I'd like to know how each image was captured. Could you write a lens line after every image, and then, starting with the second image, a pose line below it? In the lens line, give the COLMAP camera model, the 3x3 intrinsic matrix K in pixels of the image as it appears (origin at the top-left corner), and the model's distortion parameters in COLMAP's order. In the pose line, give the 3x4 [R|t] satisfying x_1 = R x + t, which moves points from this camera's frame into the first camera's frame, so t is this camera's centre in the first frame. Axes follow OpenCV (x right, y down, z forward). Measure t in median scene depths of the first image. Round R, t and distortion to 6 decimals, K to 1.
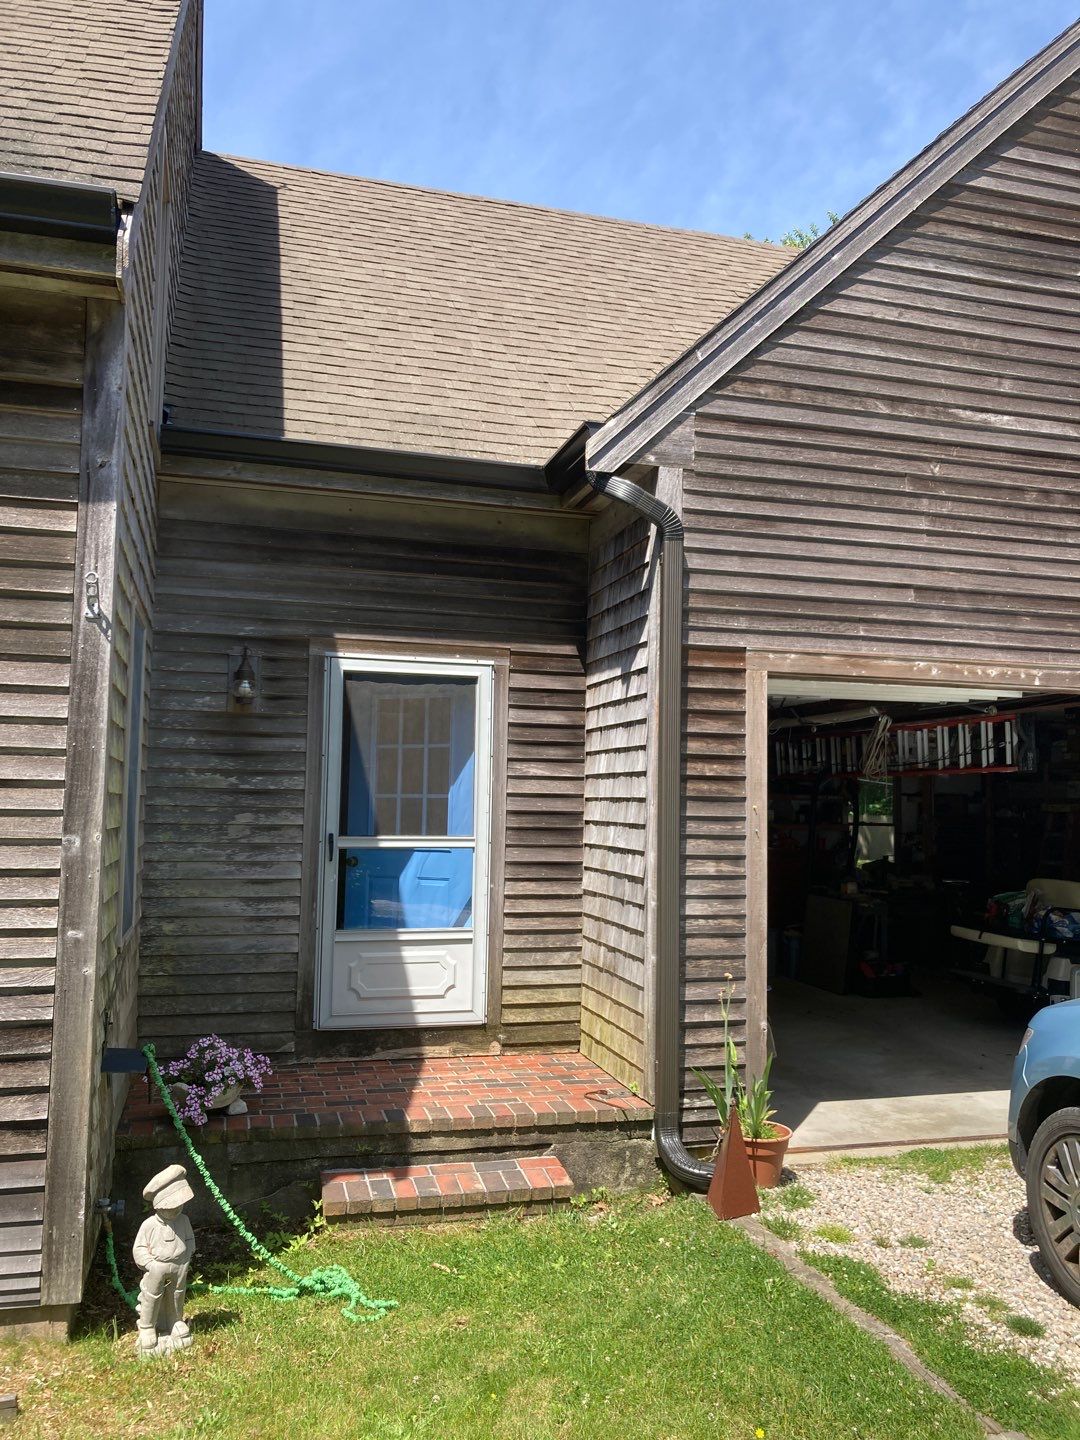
lens RADIAL K [[1181.9, 0, 546.9], [0, 1181.9, 712.3], [0, 0, 1]] dist [0.026038, -0.026949]
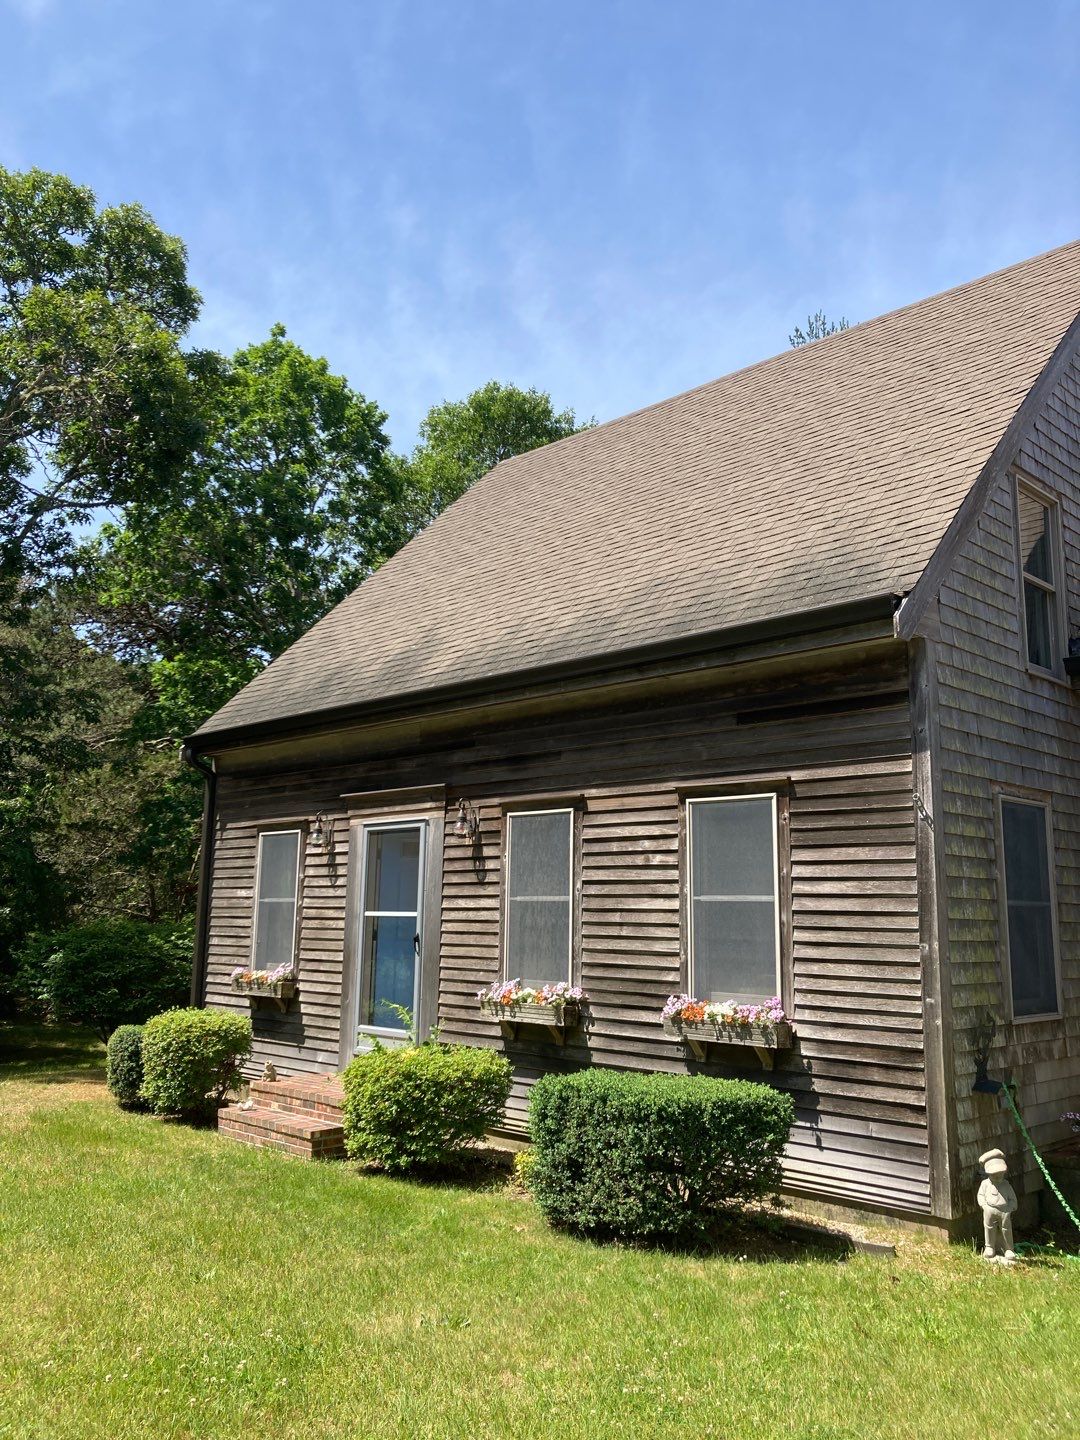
lens RADIAL K [[1181.9, 0, 543.6], [0, 1181.9, 717.3], [0, 0, 1]] dist [0.026038, -0.026949]
pose [[0.473973, -0.155880, -0.866632, 0.910615], [0.056701, 0.987566, -0.146622, -0.001653], [0.878712, 0.020356, 0.476918, -0.343948]]
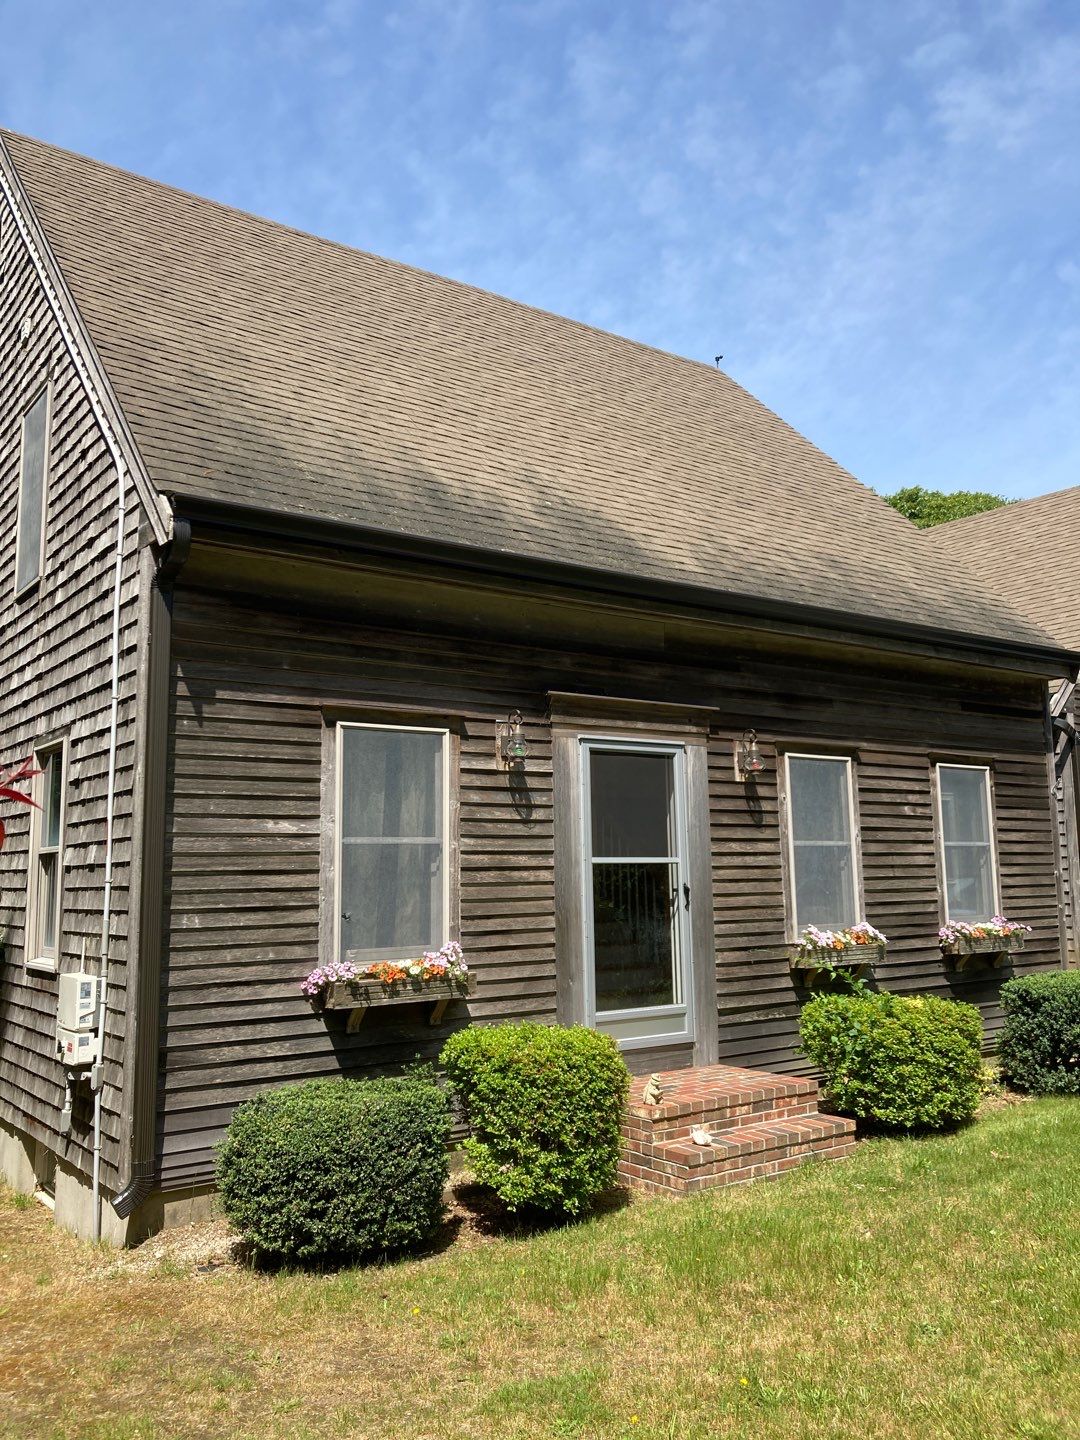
lens RADIAL K [[1181.9, 0, 540.1], [0, 1181.9, 718.8], [0, 0, 1]] dist [0.026038, -0.026949]
pose [[0.942763, 0.020798, 0.332815, -2.480356], [-0.006391, 0.998997, -0.044324, -0.128388], [-0.333403, 0.039660, 0.941950, -1.256924]]
